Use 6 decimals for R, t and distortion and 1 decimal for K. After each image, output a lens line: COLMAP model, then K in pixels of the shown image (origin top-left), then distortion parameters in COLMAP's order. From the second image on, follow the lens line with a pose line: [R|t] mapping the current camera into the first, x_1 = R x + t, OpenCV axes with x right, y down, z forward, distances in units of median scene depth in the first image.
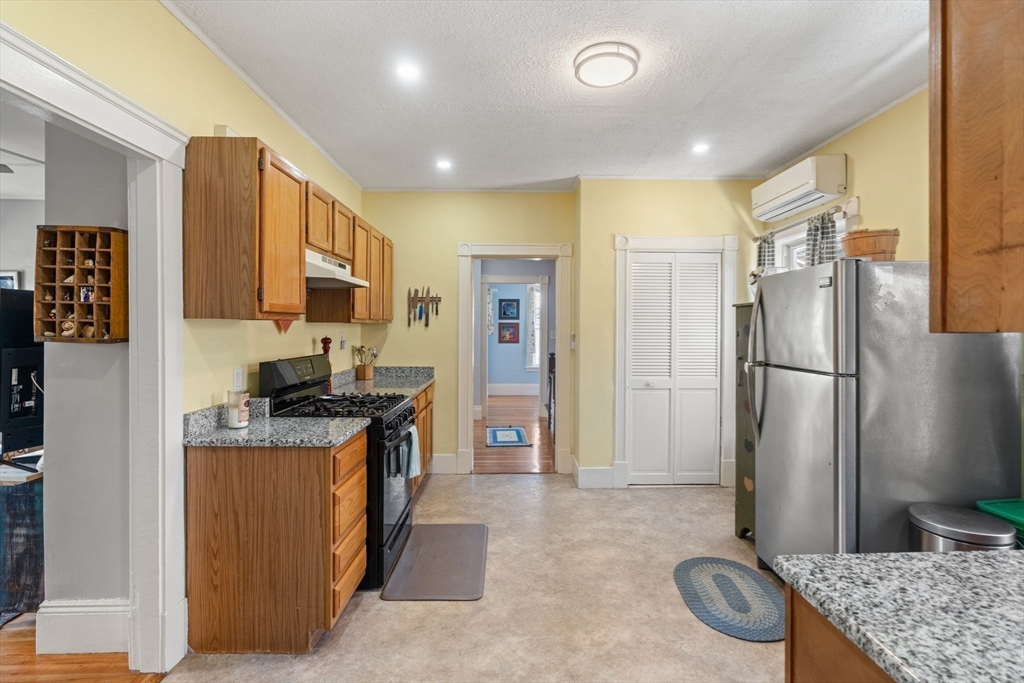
lens RADIAL K [[469.2, 0, 516.9], [0, 469.2, 327.5], [0, 0, 1]] dist [-0.009966, 0.000228]
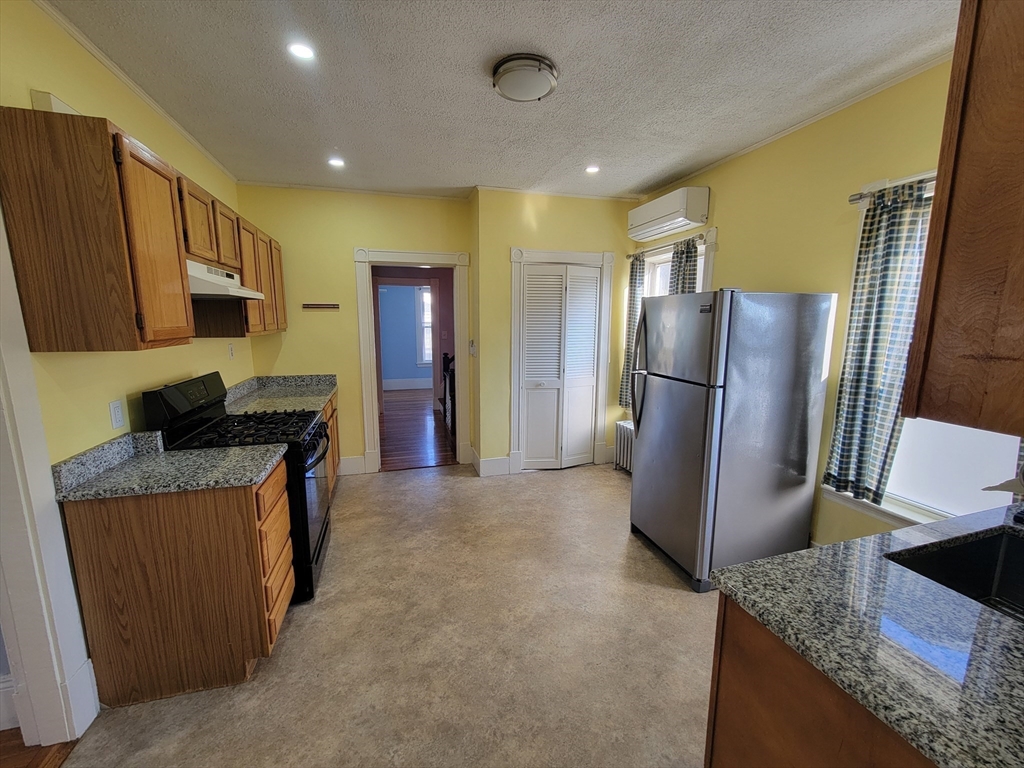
lens RADIAL K [[417.8, 0, 510.3], [0, 417.8, 387.0], [0, 0, 1]] dist [-0.002404, -0.000266]
pose [[0.965619, -0.042234, 0.256507, -0.092850], [0.000513, 0.987022, 0.160581, -0.068411], [-0.259960, -0.154929, 0.953110, 0.083331]]
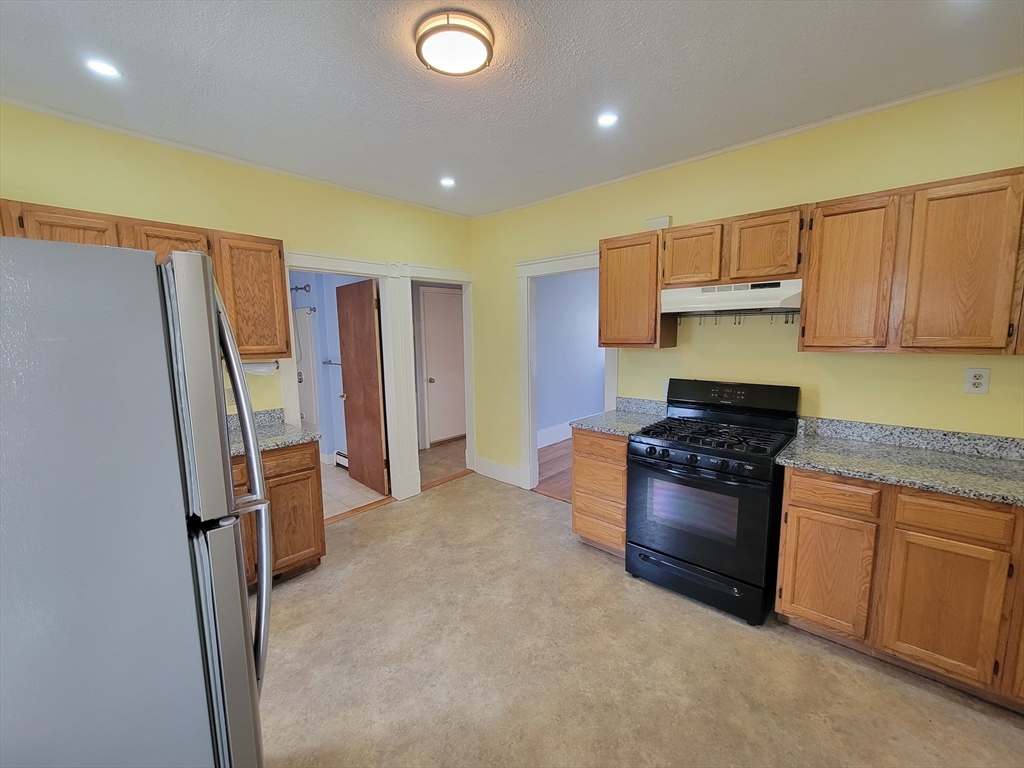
lens RADIAL K [[417.8, 0, 510.3], [0, 417.8, 387.0], [0, 0, 1]] dist [-0.002404, -0.000266]
pose [[-0.693829, 0.095181, -0.713822, 0.730423], [0.008618, 0.992254, 0.123930, -0.064061], [0.720089, 0.079834, -0.689274, 1.690906]]
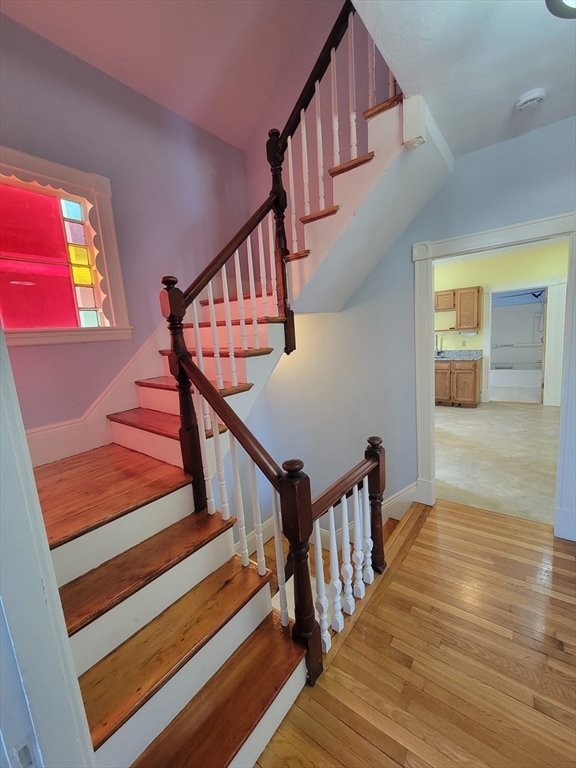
lens RADIAL K [[313.3, 0, 288.0], [0, 313.3, 384.0], [0, 0, 1]] dist [-0.002404, -0.000266]
pose [[-0.778979, -0.043417, 0.625545, -0.137716], [0.071190, 0.985026, 0.157019, -0.076074], [-0.622996, 0.166847, -0.764224, 3.345533]]
